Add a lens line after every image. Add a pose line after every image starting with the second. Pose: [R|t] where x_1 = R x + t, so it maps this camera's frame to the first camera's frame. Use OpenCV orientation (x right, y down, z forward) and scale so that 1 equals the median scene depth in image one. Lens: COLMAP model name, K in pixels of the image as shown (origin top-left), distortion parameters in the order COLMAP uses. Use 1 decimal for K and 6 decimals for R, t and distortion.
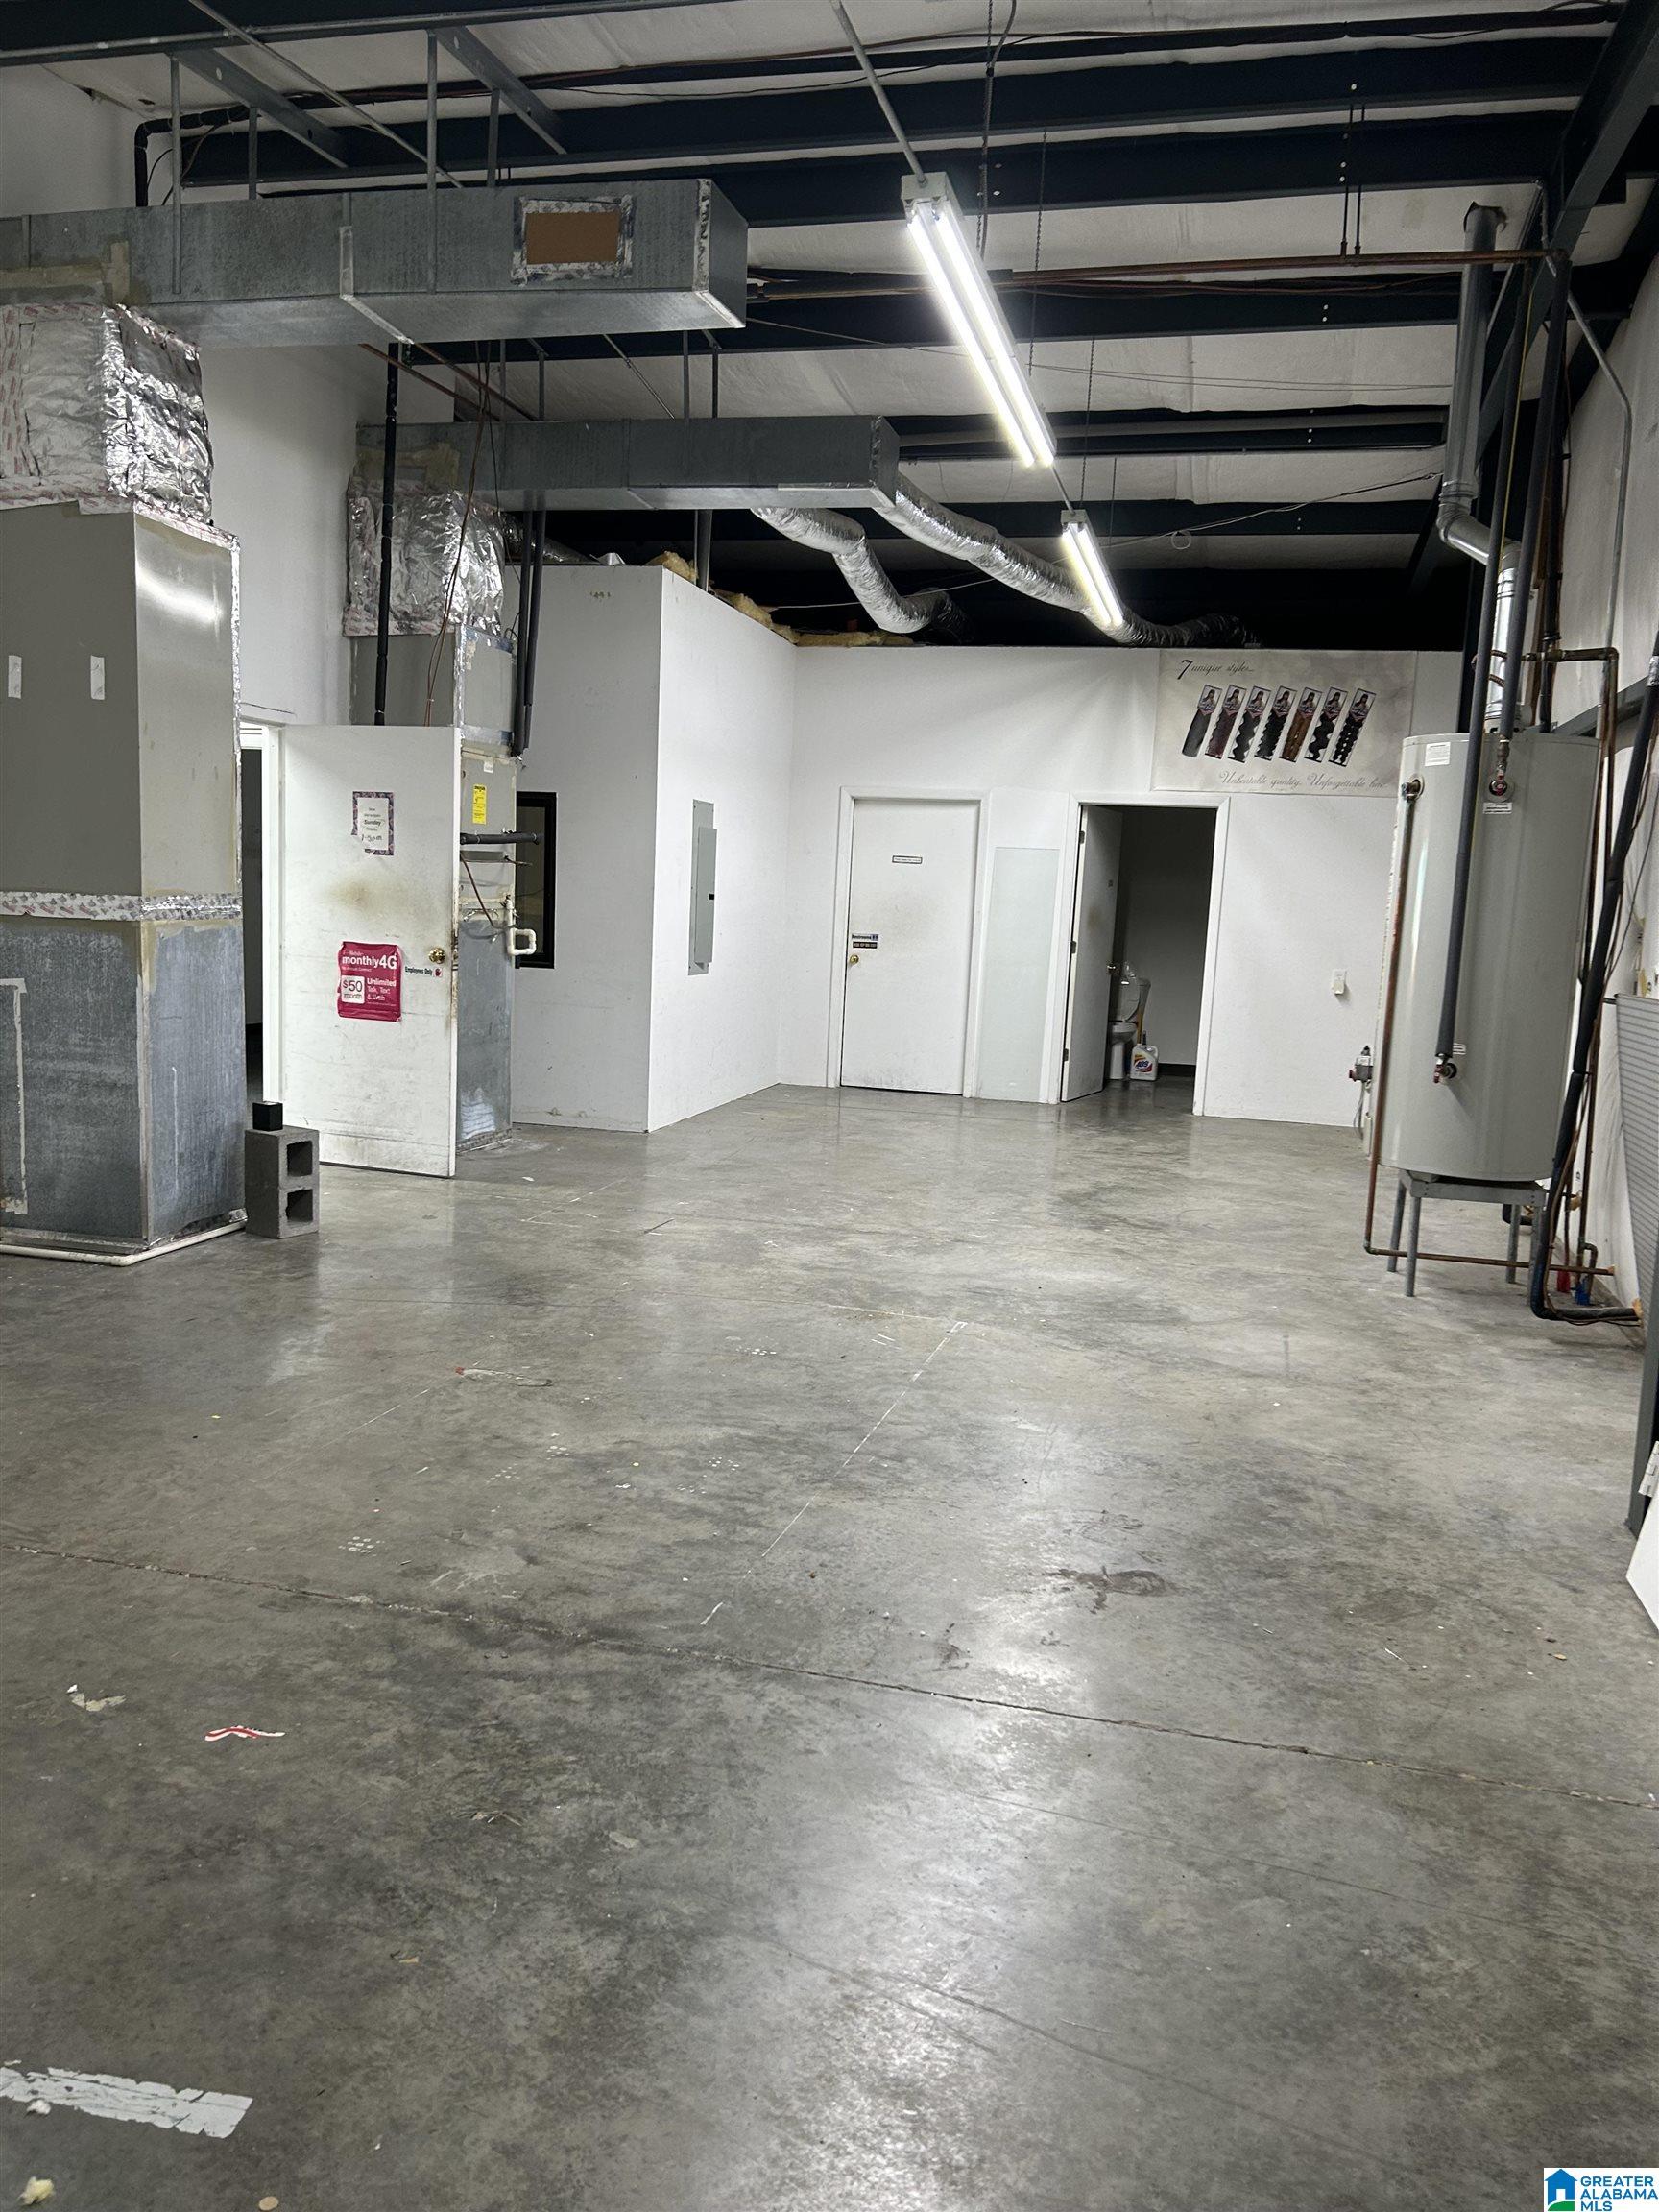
lens RADIAL K [[1683.5, 0, 832.5], [0, 1683.5, 1112.8], [0, 0, 1]] dist [0.012333, -0.000749]
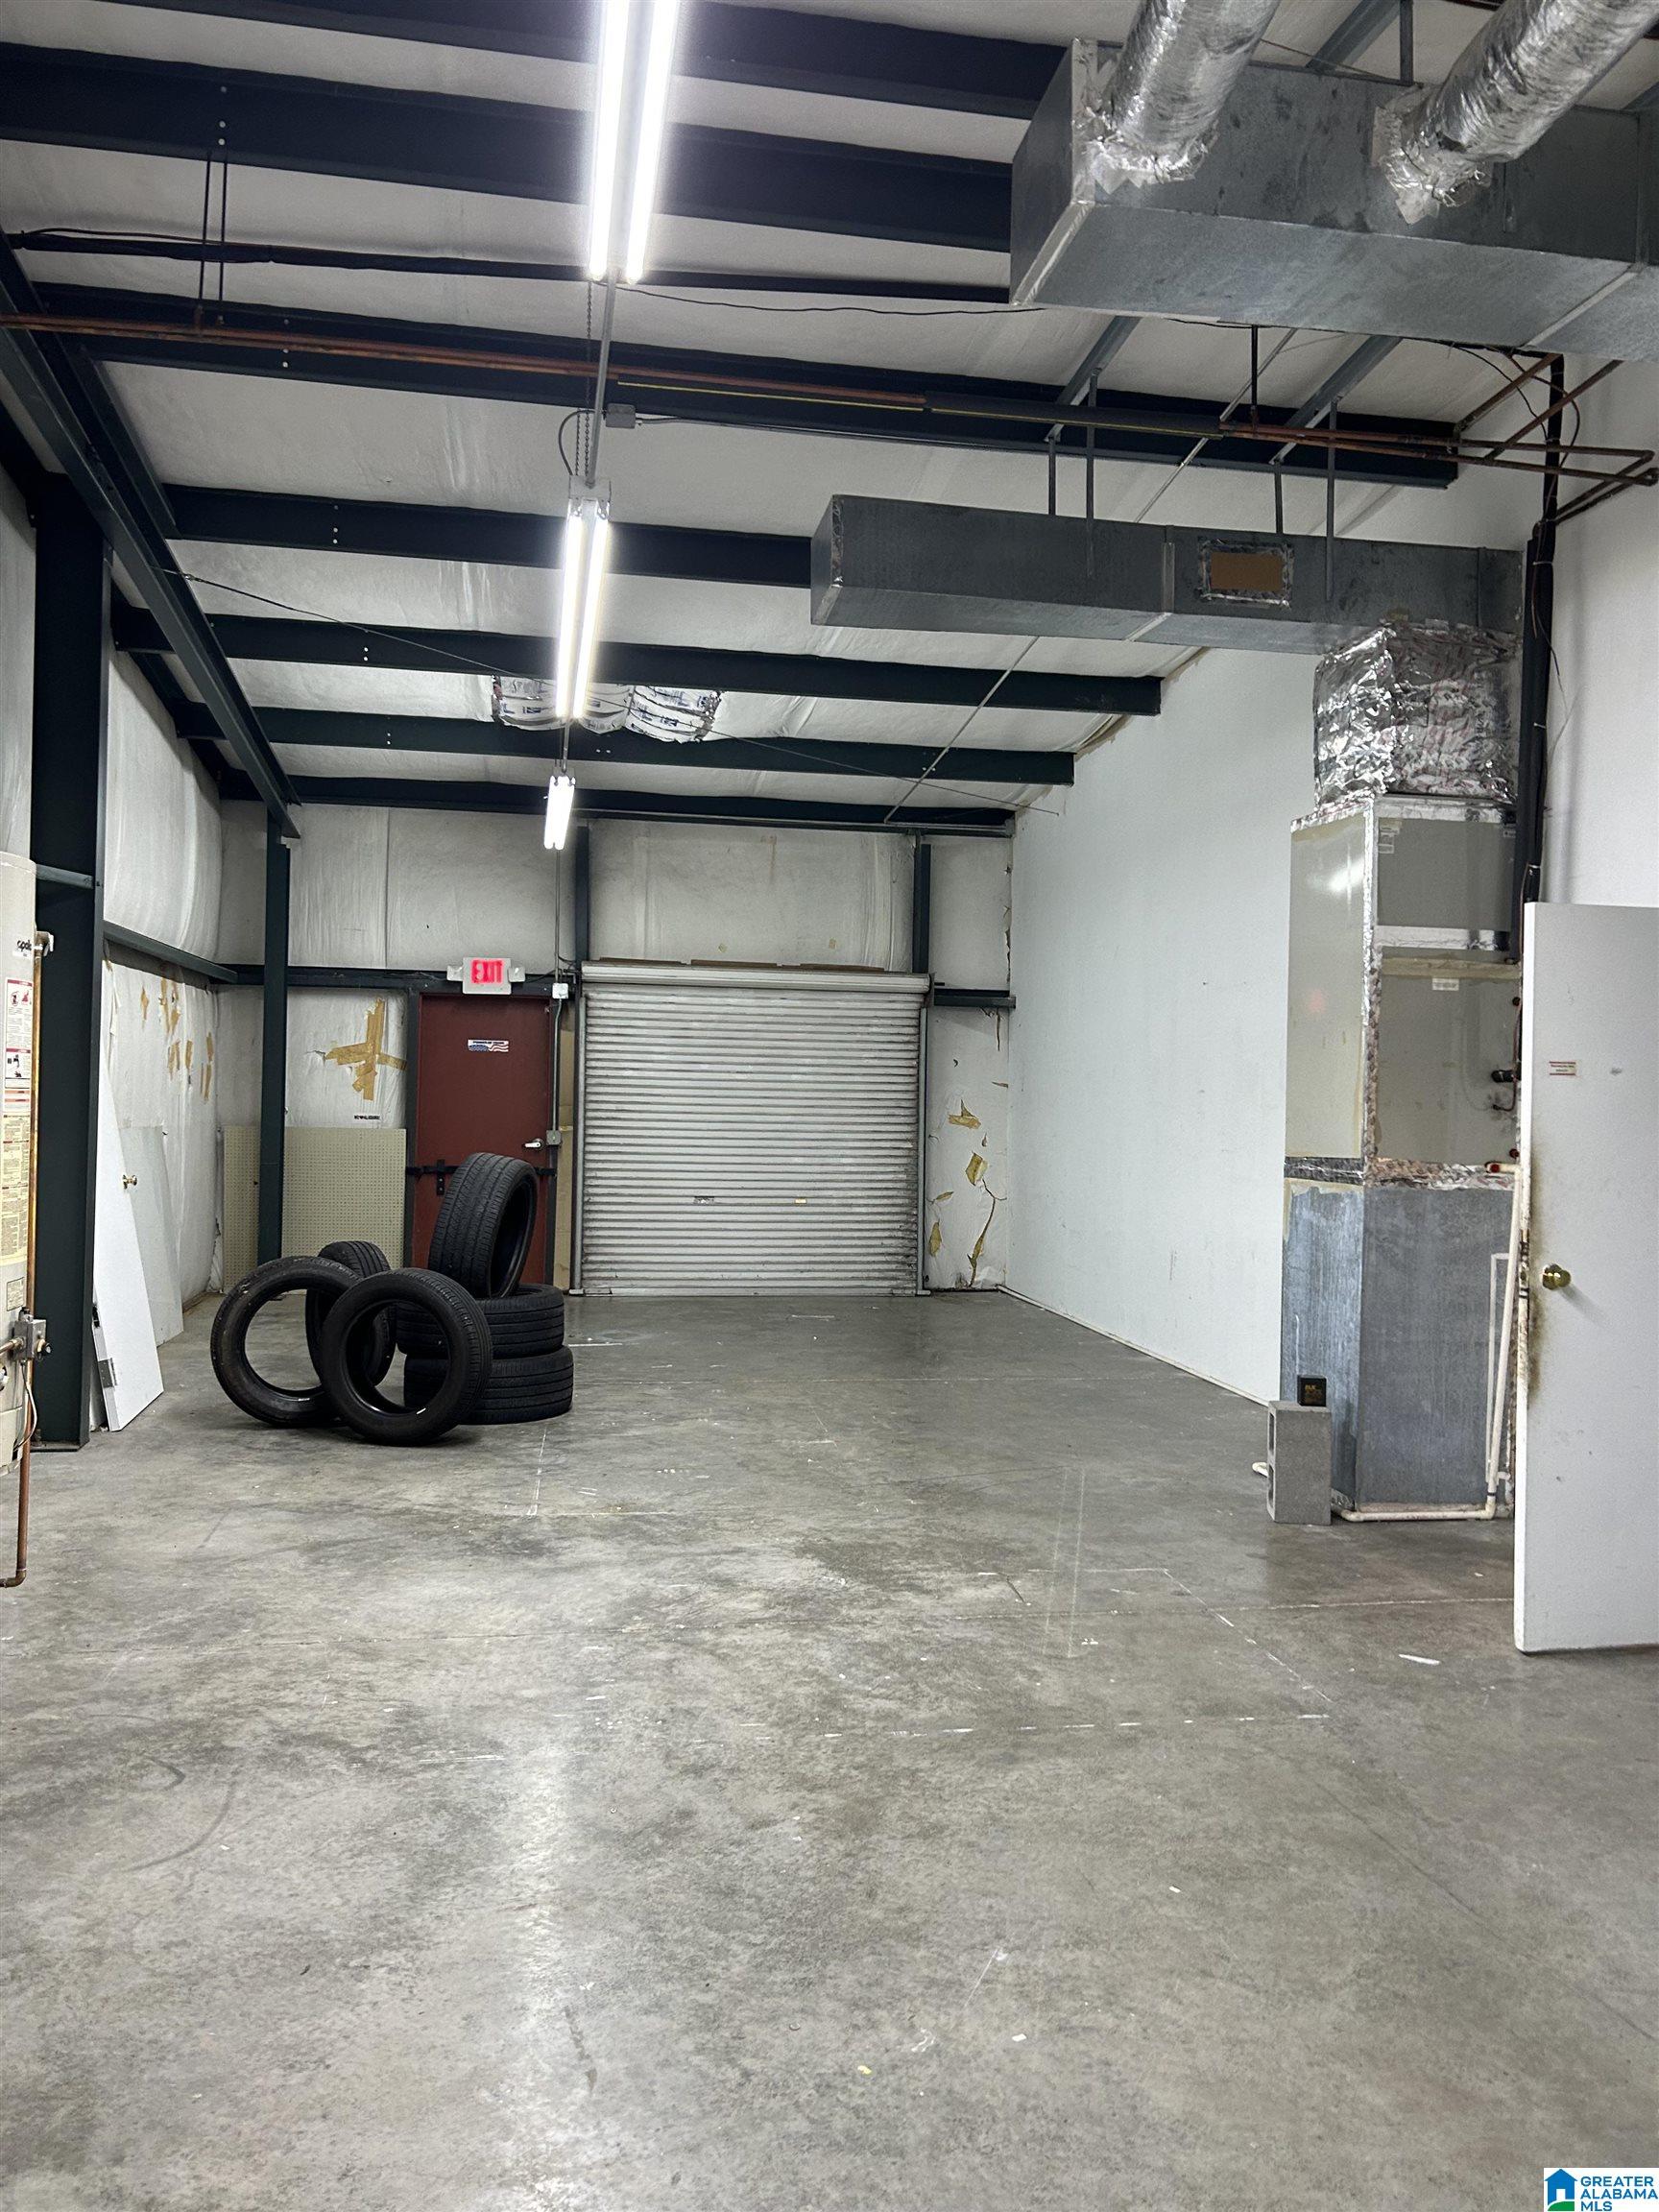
lens RADIAL K [[1683.5, 0, 833.6], [0, 1683.5, 1109.6], [0, 0, 1]] dist [0.012333, -0.000749]
pose [[-0.910497, -0.056418, -0.409650, 0.314253], [-0.109962, 0.988014, 0.108333, -0.233695], [0.398628, 0.143682, -0.905788, 1.788035]]
